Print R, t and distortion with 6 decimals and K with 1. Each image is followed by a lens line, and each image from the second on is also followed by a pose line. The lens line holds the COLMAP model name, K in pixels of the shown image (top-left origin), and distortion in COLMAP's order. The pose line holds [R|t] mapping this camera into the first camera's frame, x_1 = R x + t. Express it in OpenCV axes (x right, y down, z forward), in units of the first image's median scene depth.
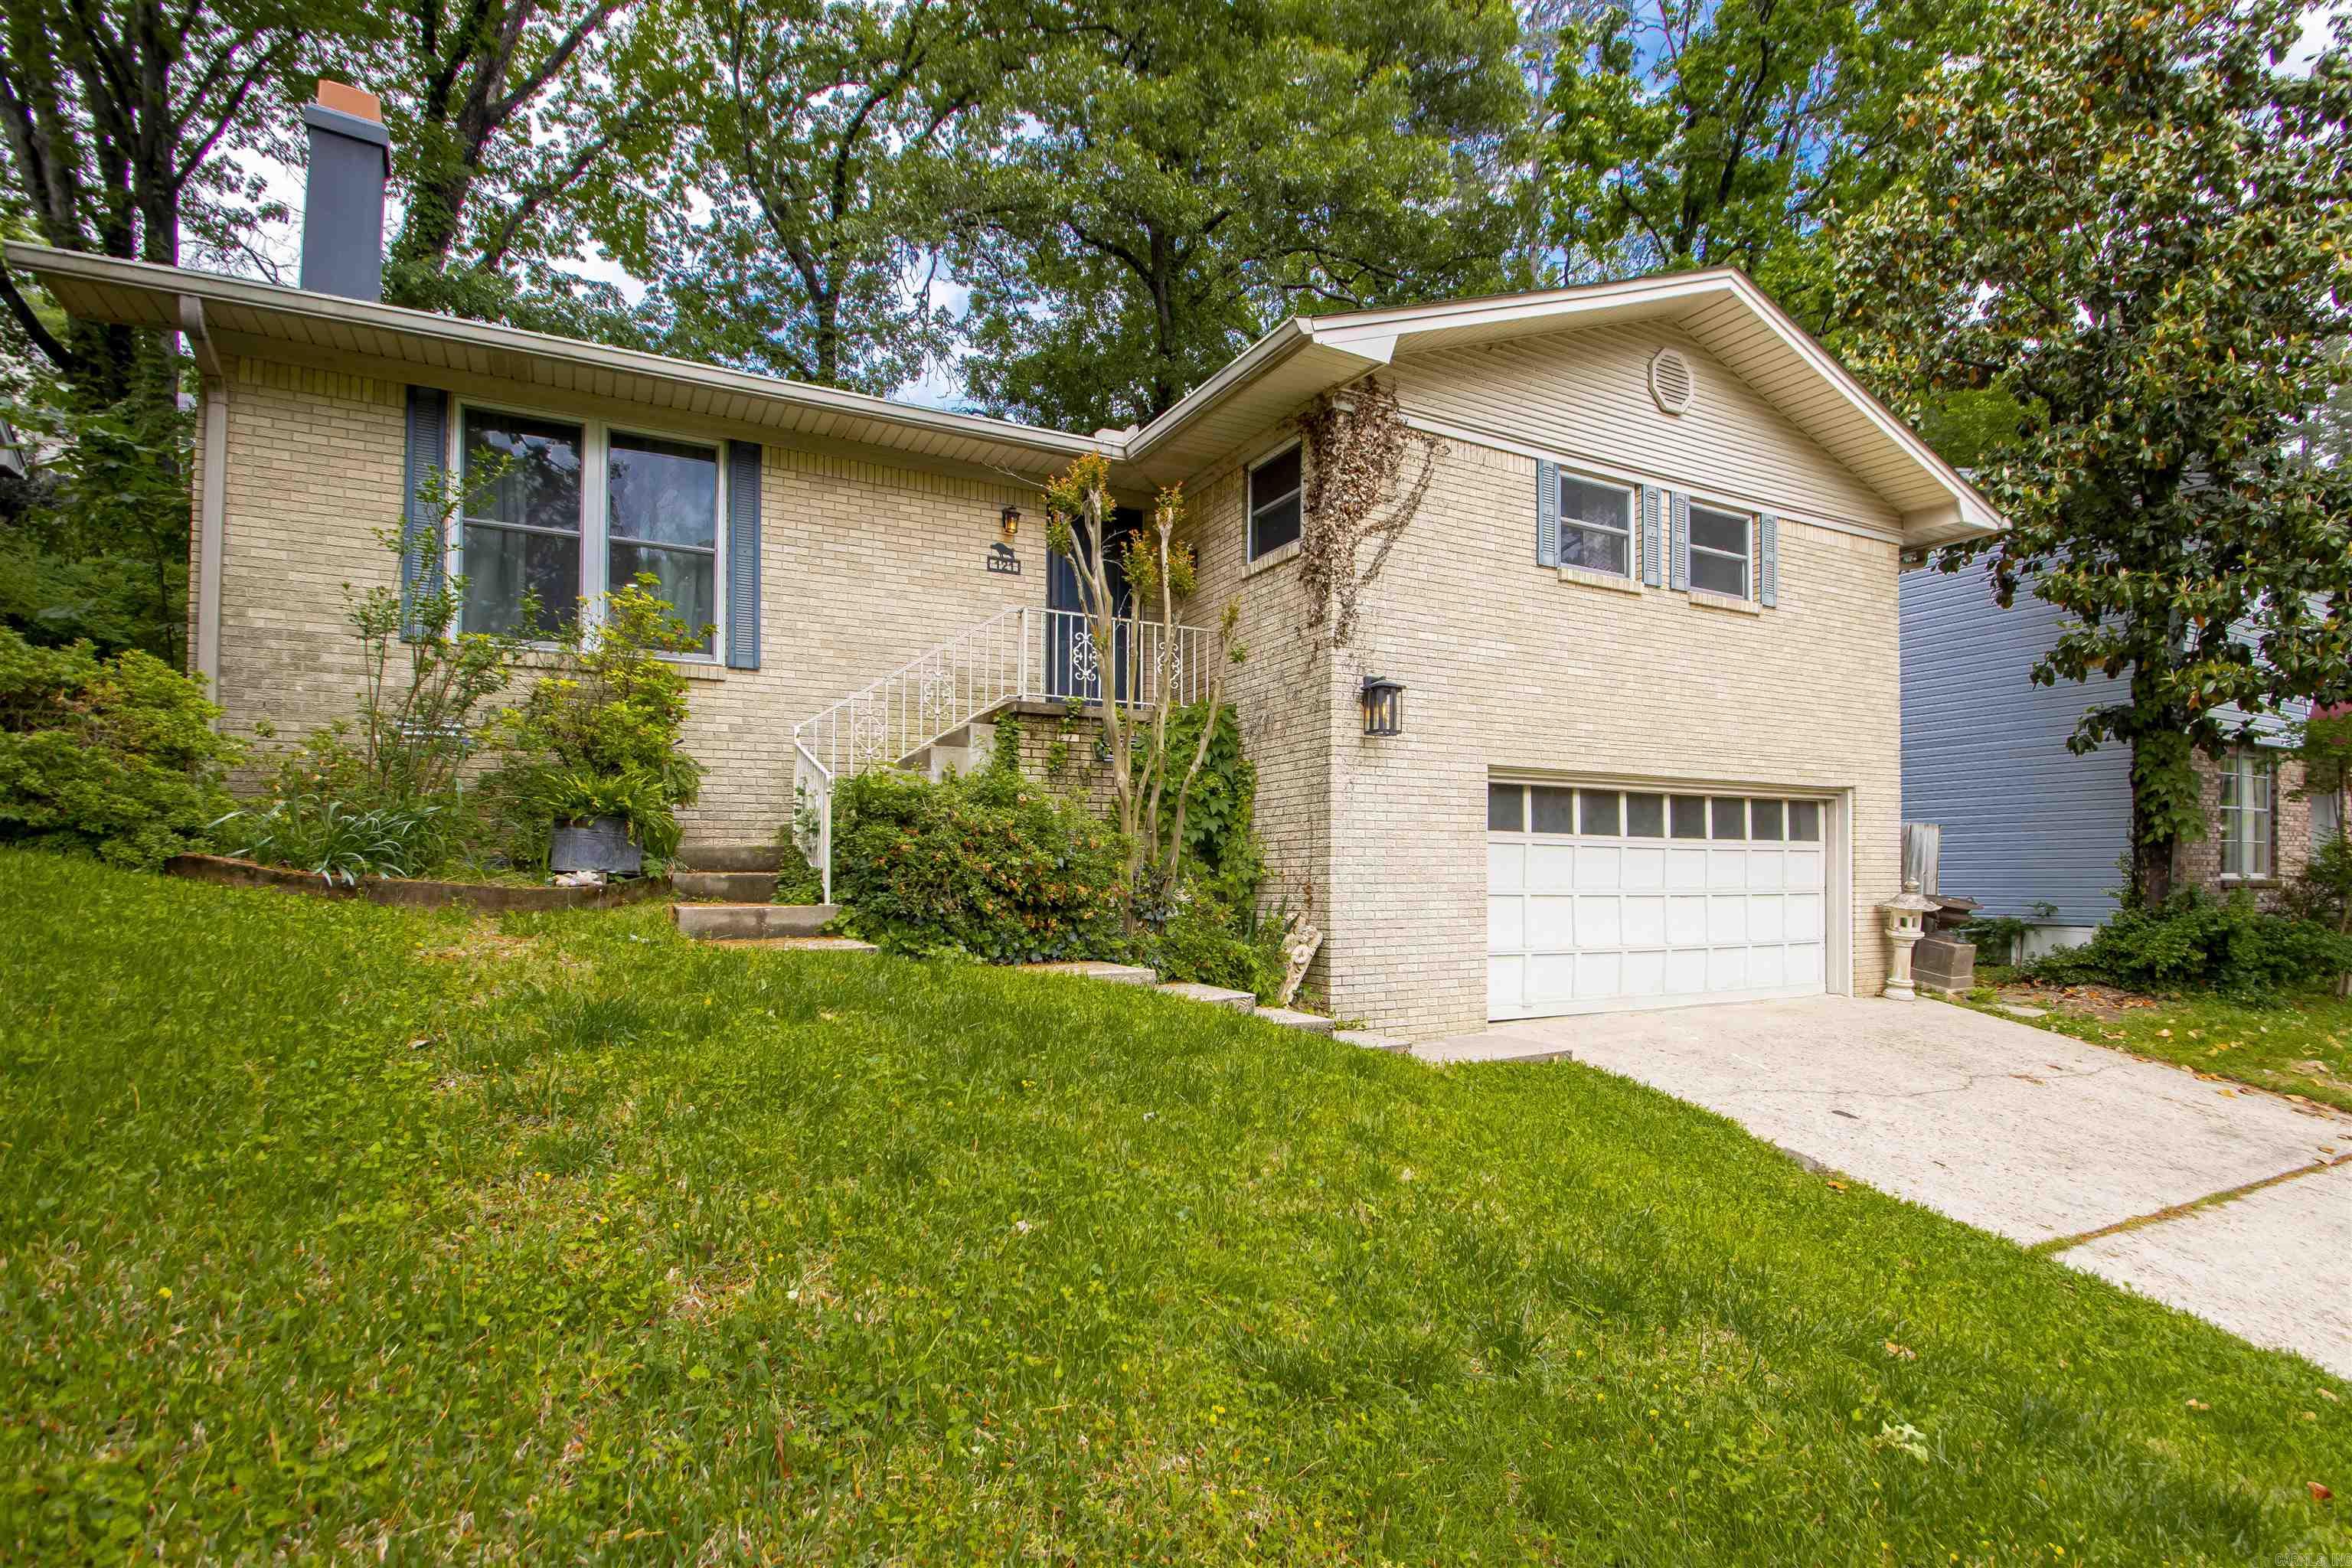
lens RADIAL K [[1098.7, 0, 1201.3], [0, 1098.7, 779.3], [0, 0, 1]] dist [0.024097, -0.019509]
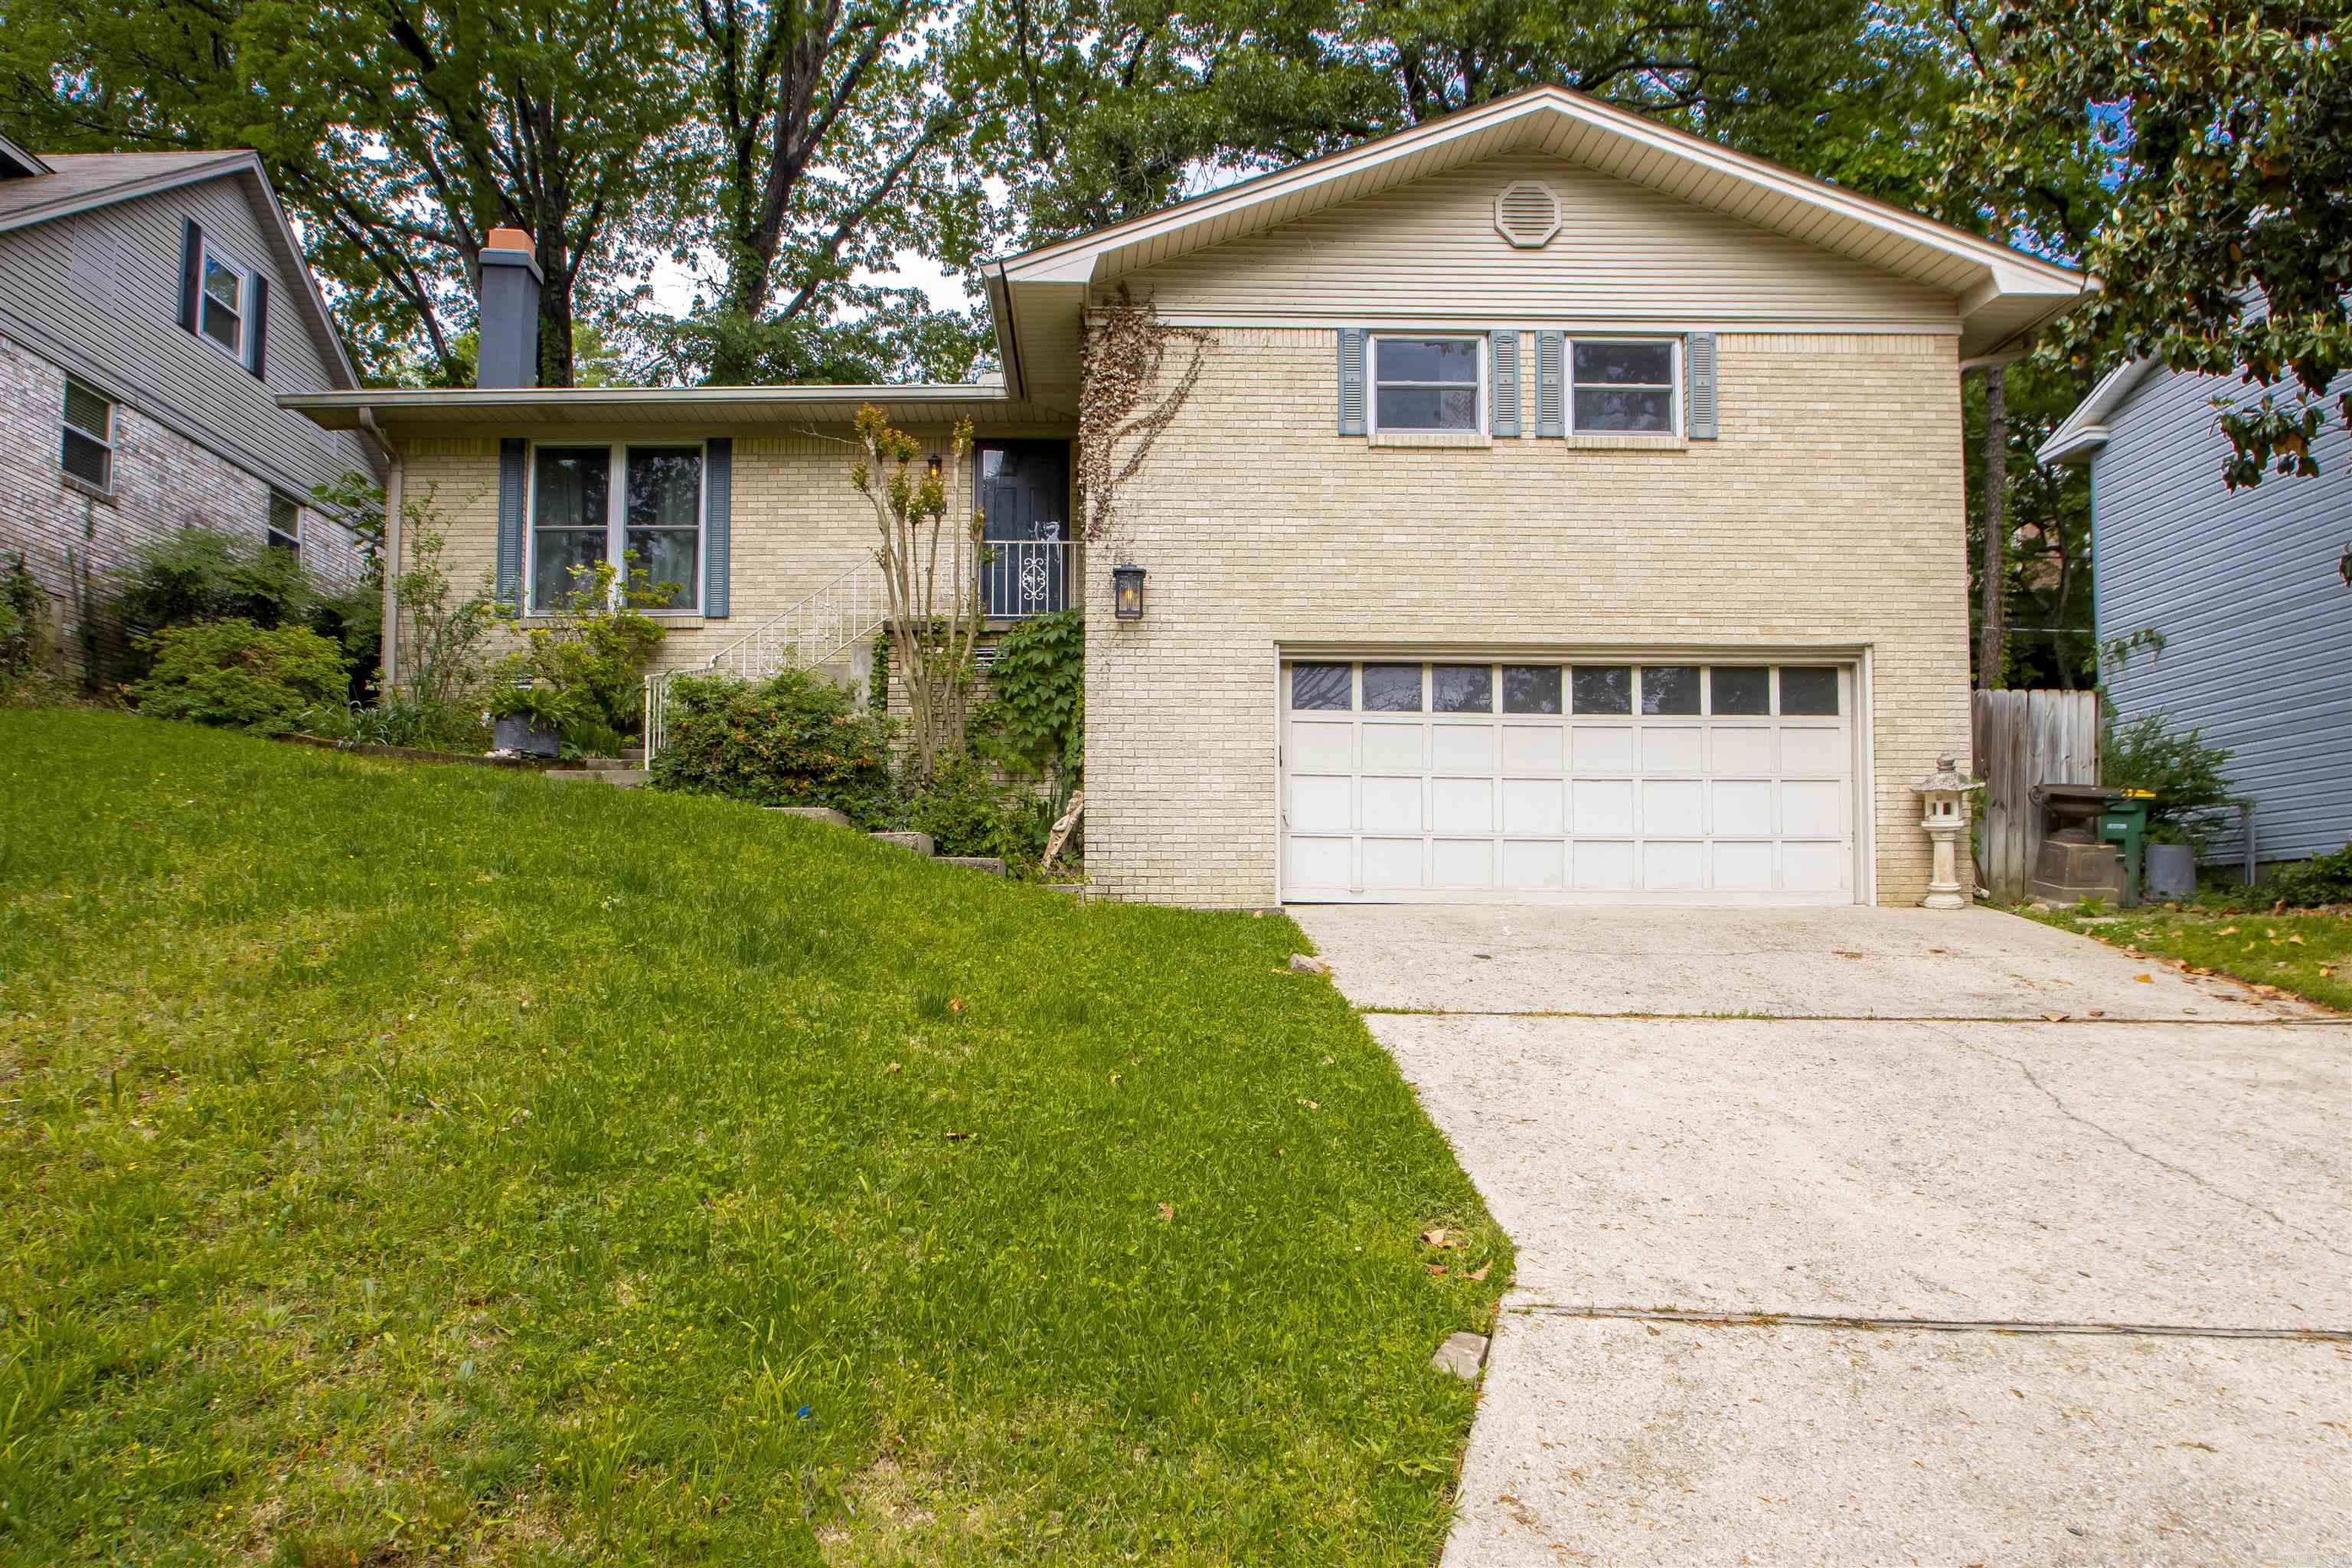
lens RADIAL K [[1516.4, 0, 1174.1], [0, 1516.4, 736.3], [0, 0, 1]] dist [-0.009771, 0.003359]
pose [[0.878758, -0.060793, -0.473380, 0.831692], [0.034954, 0.997388, -0.063202, 0.157802], [0.475986, 0.038992, 0.878588, -0.248883]]
